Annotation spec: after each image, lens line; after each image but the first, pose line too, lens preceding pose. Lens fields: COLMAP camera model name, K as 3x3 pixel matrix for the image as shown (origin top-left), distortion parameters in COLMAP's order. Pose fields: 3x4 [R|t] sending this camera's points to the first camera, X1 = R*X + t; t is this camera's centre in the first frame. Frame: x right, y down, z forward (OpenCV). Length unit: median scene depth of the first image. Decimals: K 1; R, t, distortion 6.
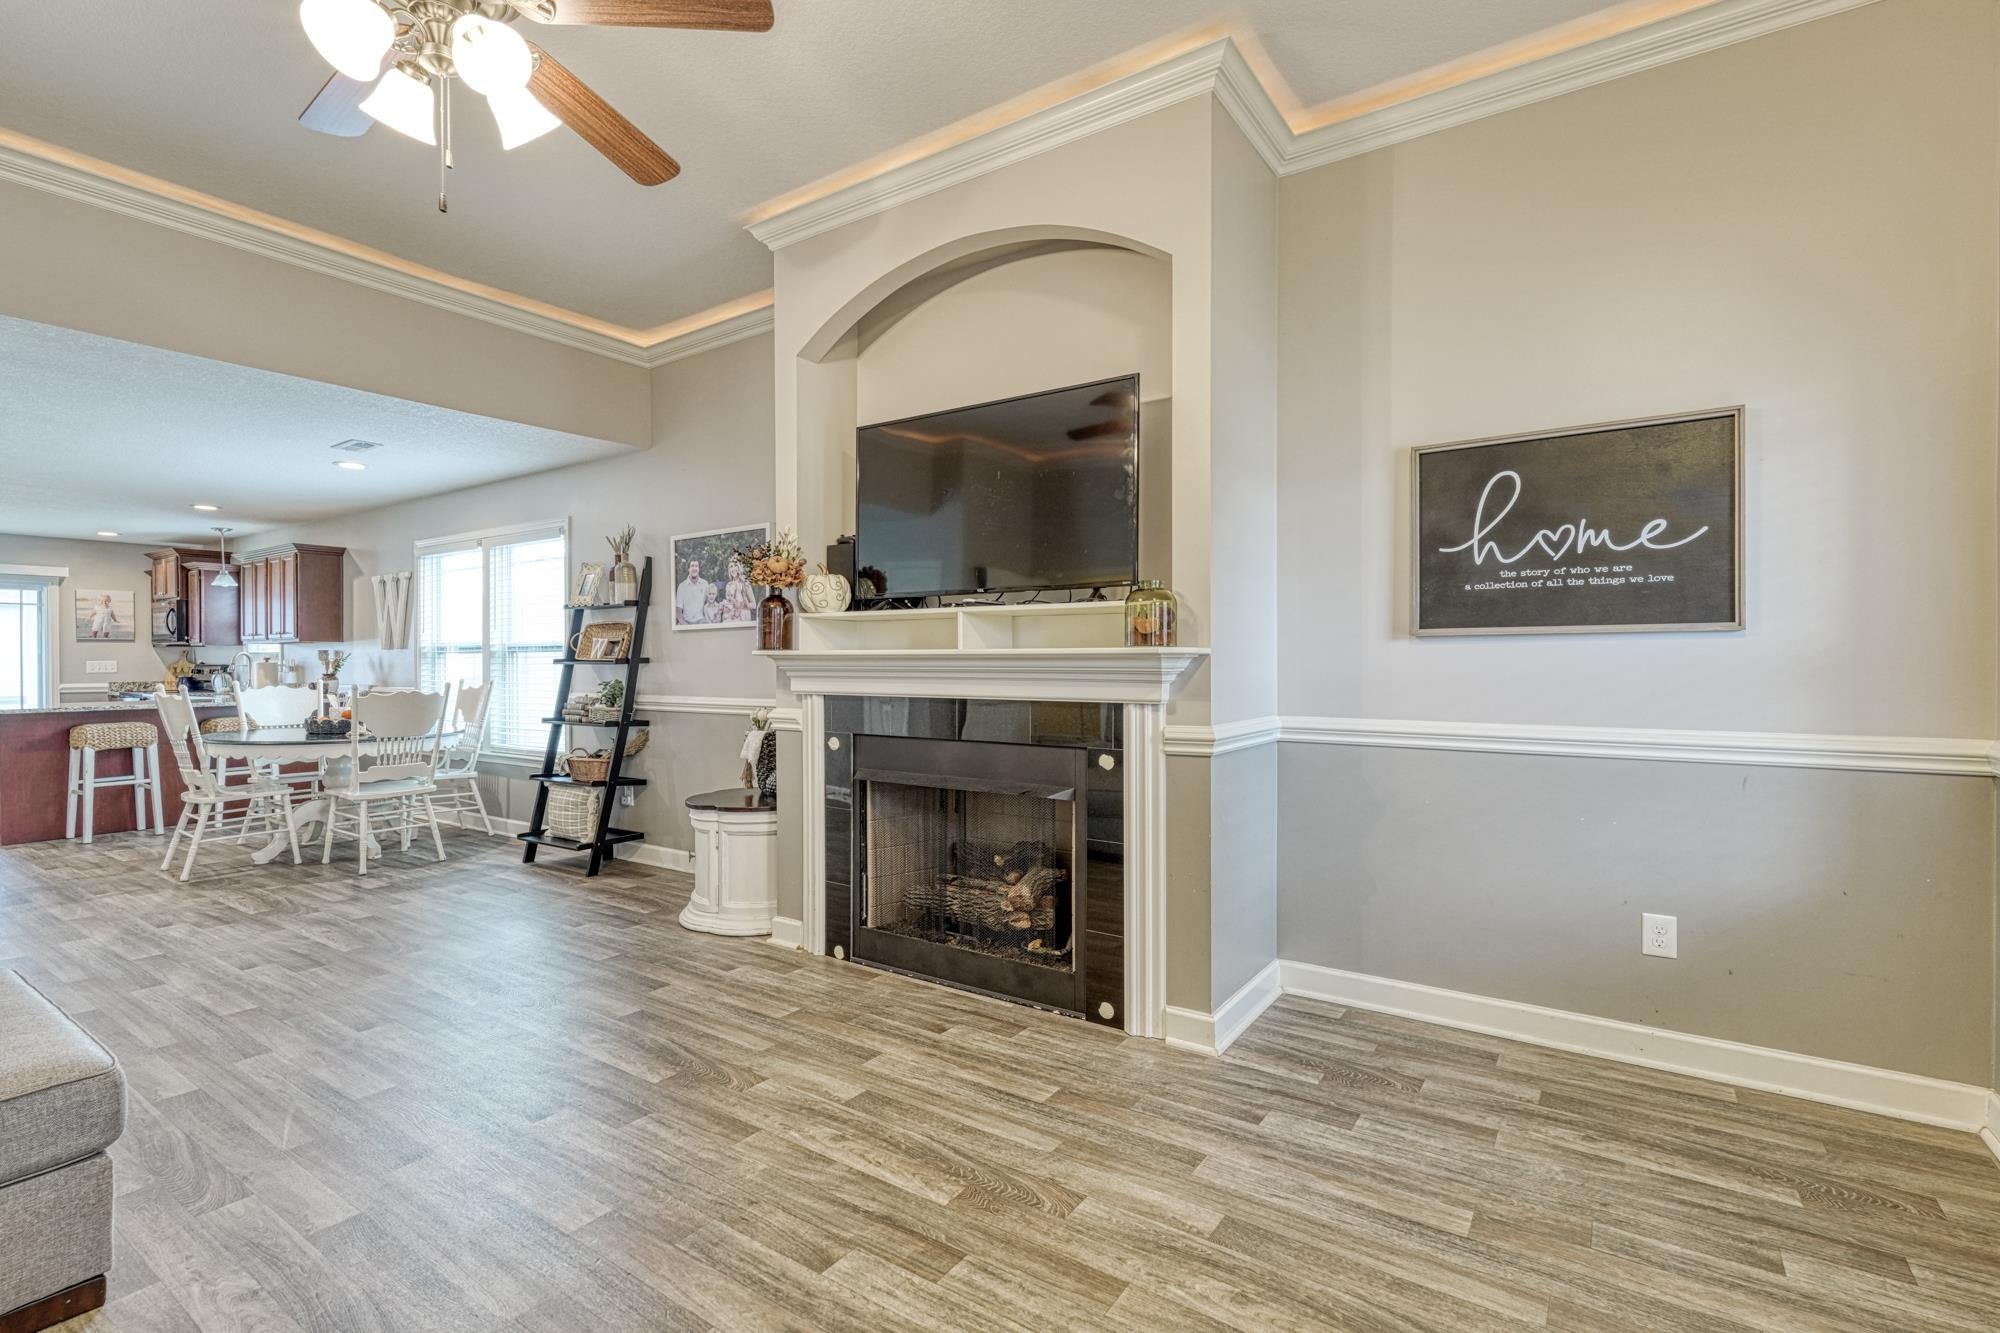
lens RADIAL K [[888.7, 0, 1006.6], [0, 888.7, 670.8], [0, 0, 1]] dist [0.000634, 0.000428]
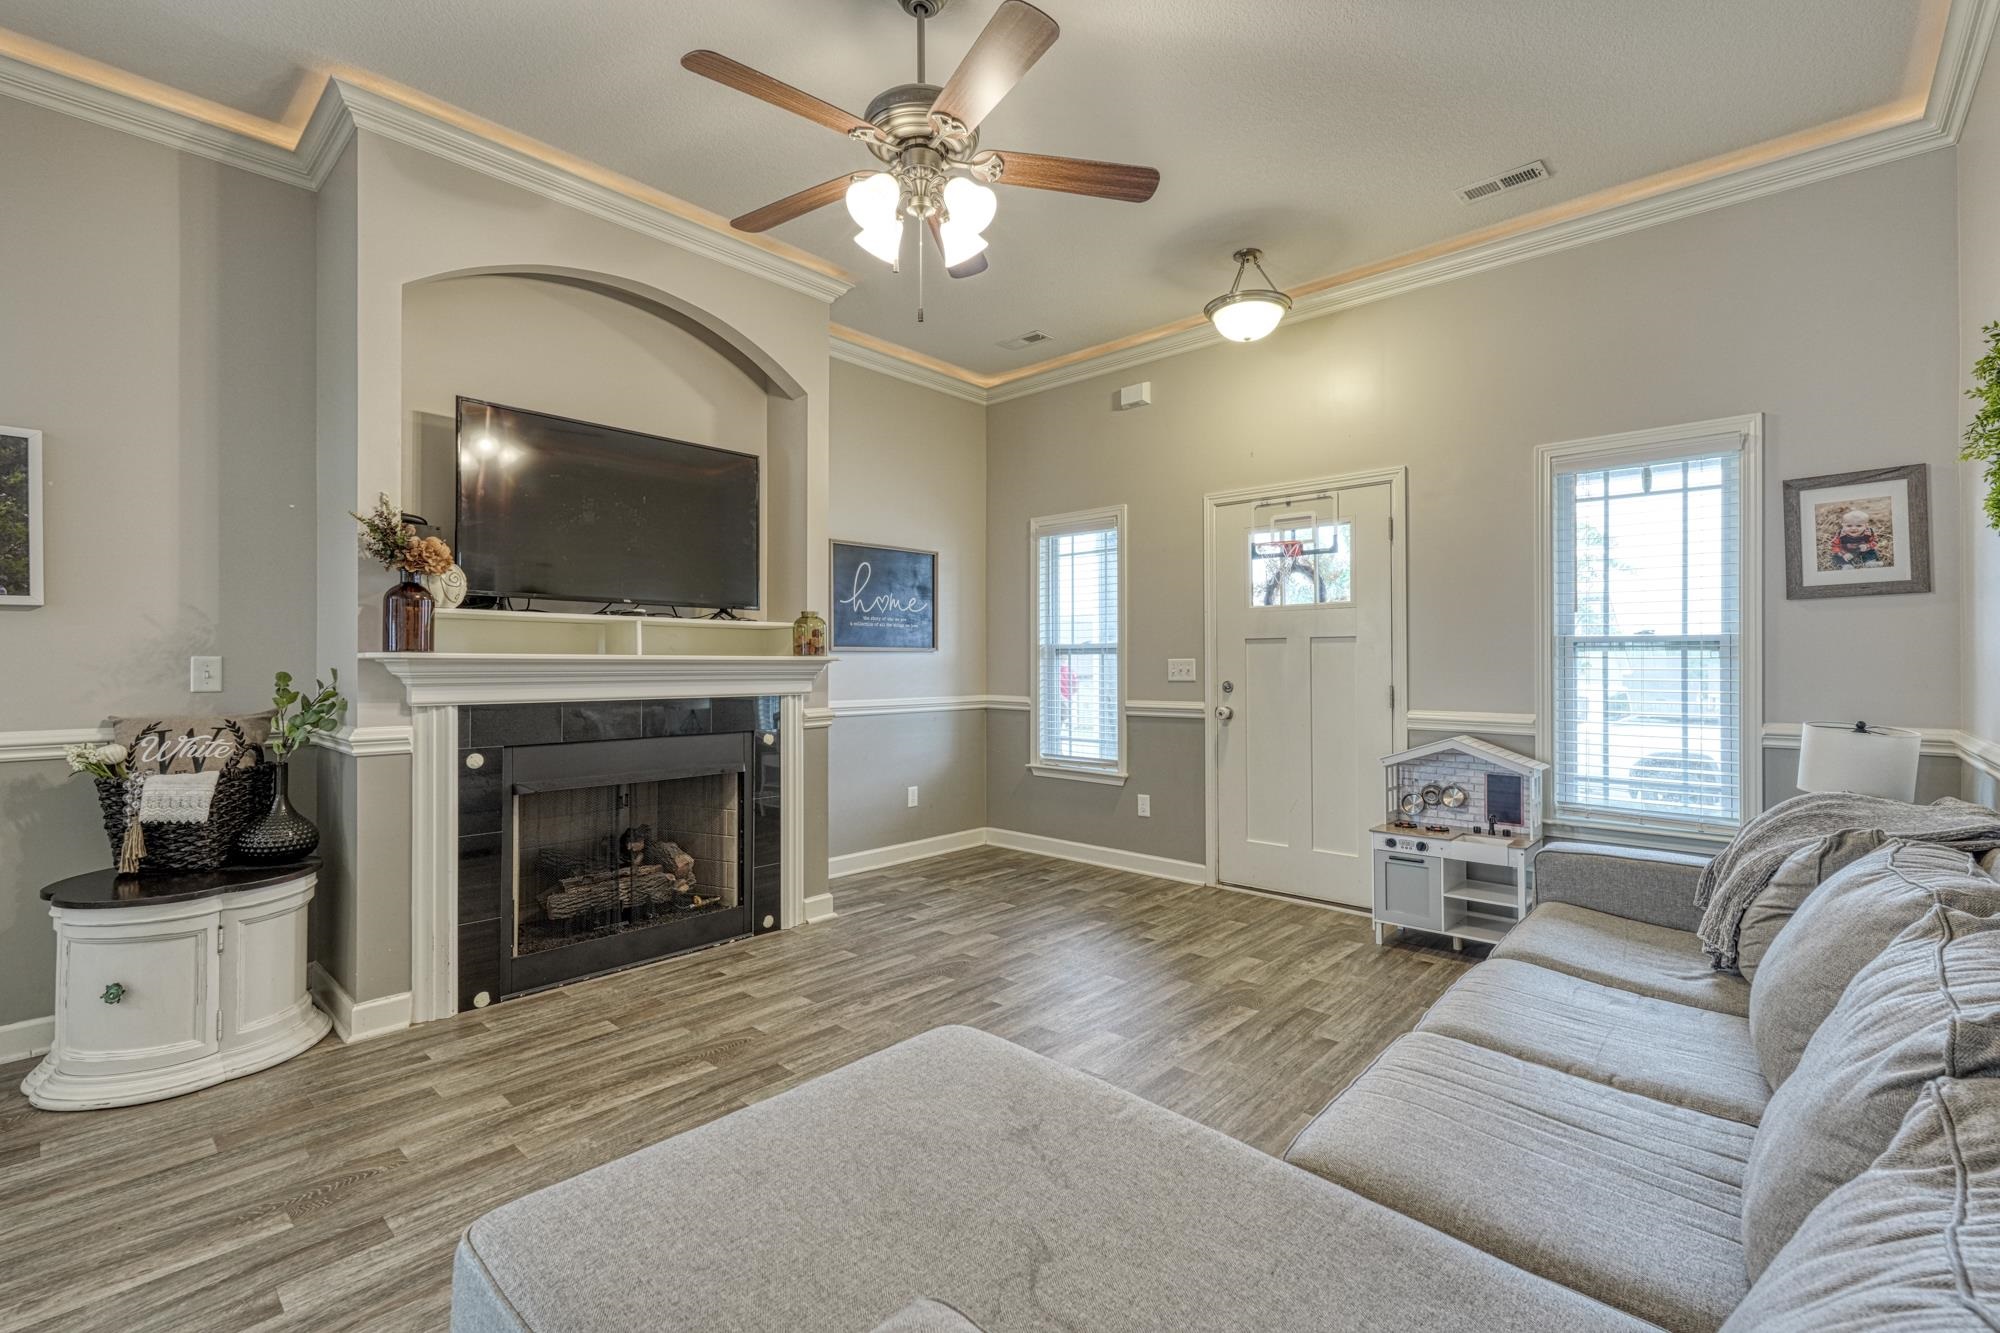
lens RADIAL K [[888.7, 0, 1006.6], [0, 888.7, 670.8], [0, 0, 1]] dist [0.000634, 0.000428]
pose [[0.143971, -0.004259, 0.989573, -1.172662], [0.018222, 0.999833, 0.001653, 0.002343], [-0.989414, 0.017794, 0.144025, 0.432065]]
